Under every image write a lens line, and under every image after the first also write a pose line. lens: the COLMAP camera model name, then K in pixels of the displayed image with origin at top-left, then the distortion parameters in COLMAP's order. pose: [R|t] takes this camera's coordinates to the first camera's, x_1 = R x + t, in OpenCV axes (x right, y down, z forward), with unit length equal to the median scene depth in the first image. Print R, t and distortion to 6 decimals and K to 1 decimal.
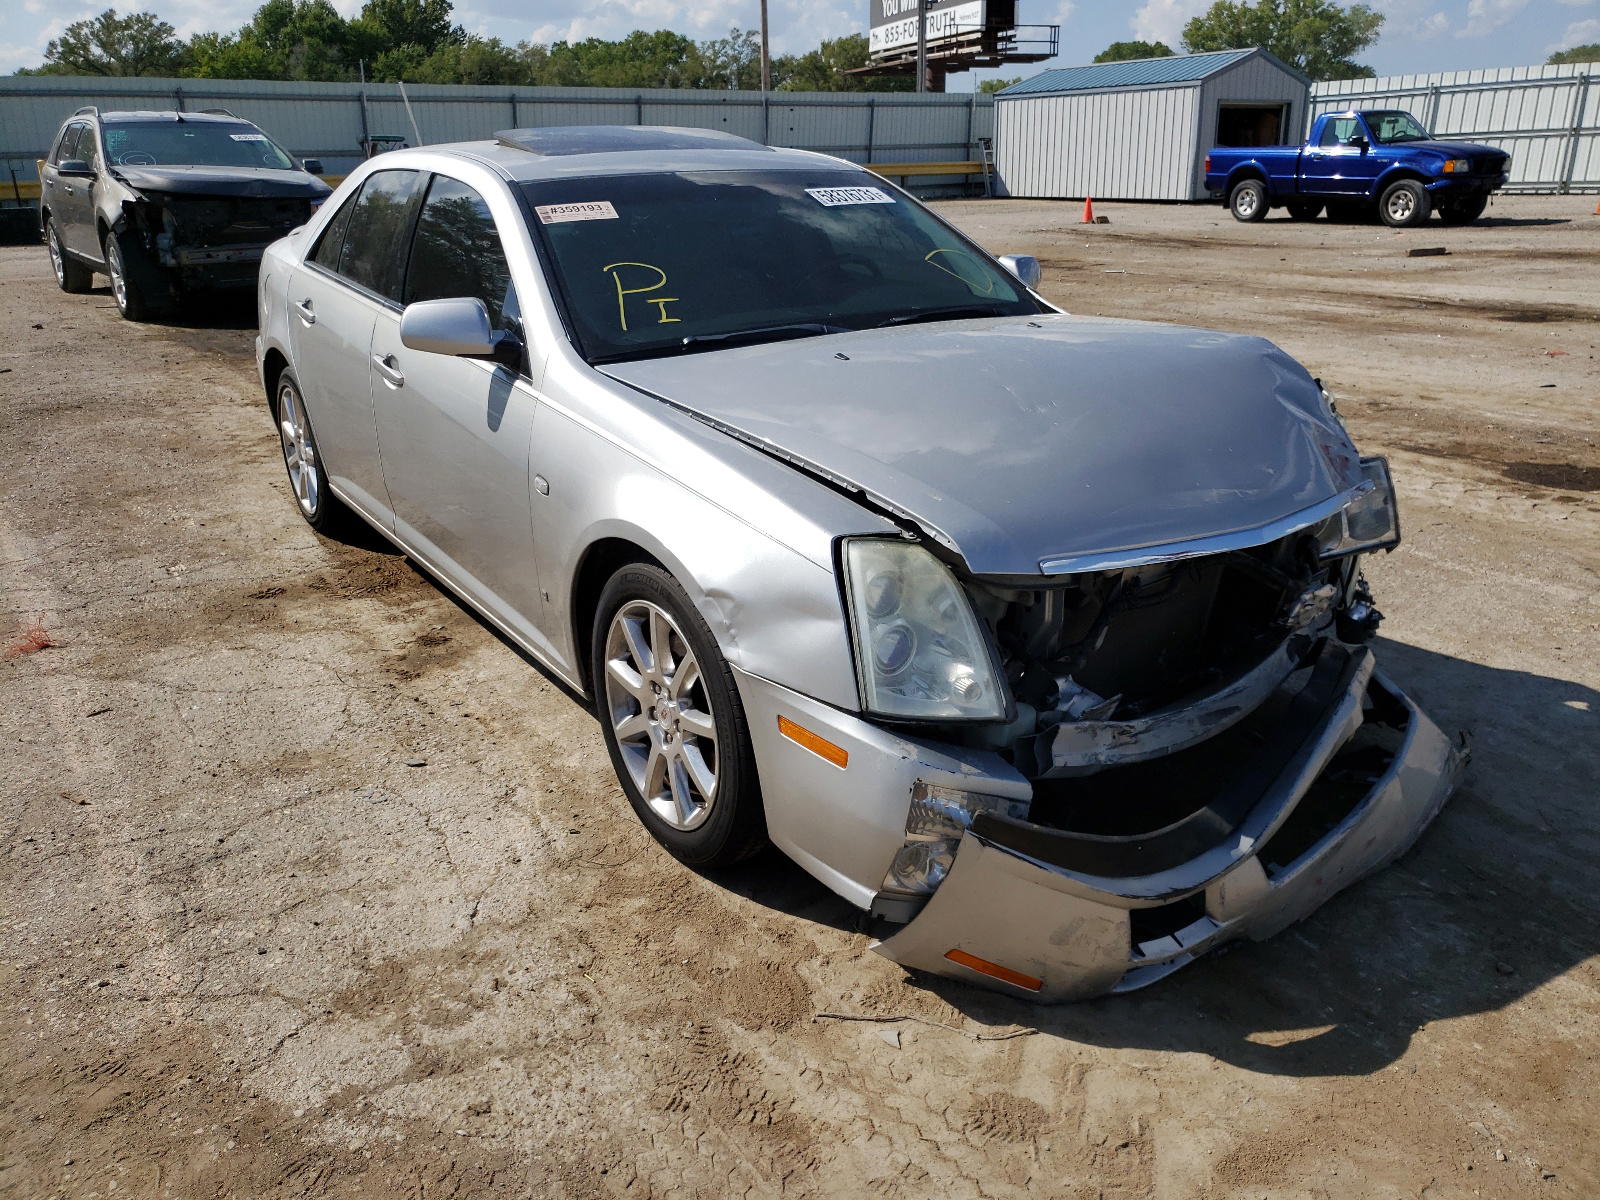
lens RADIAL K [[1182.8, 0, 800.0], [0, 1182.8, 600.0], [0, 0, 1]] dist [0.001589, 0.001105]
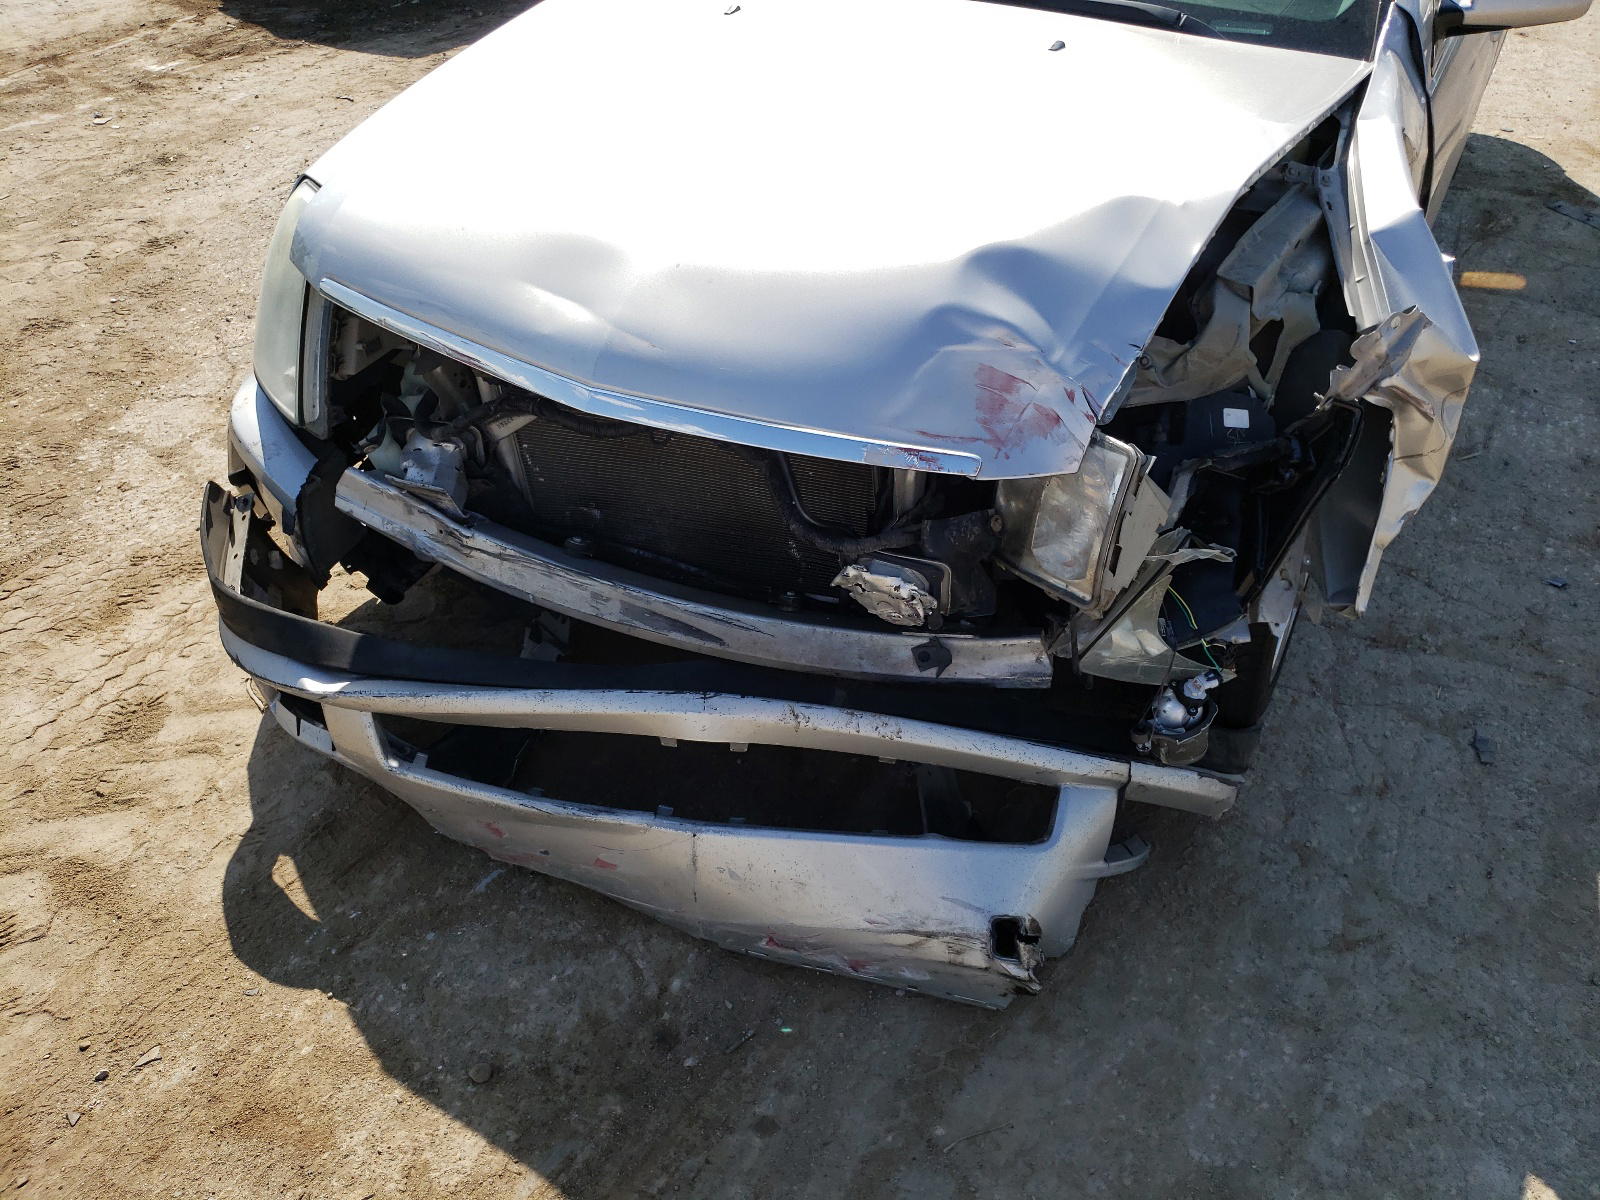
lens RADIAL K [[1182.8, 0, 800.0], [0, 1182.8, 600.0], [0, 0, 1]] dist [0.001589, 0.001105]
pose [[0.504179, 0.564093, -0.653913, 1.076321], [-0.333073, 0.825627, 0.455414, -0.340879], [0.796784, -0.011809, 0.604148, 0.780633]]
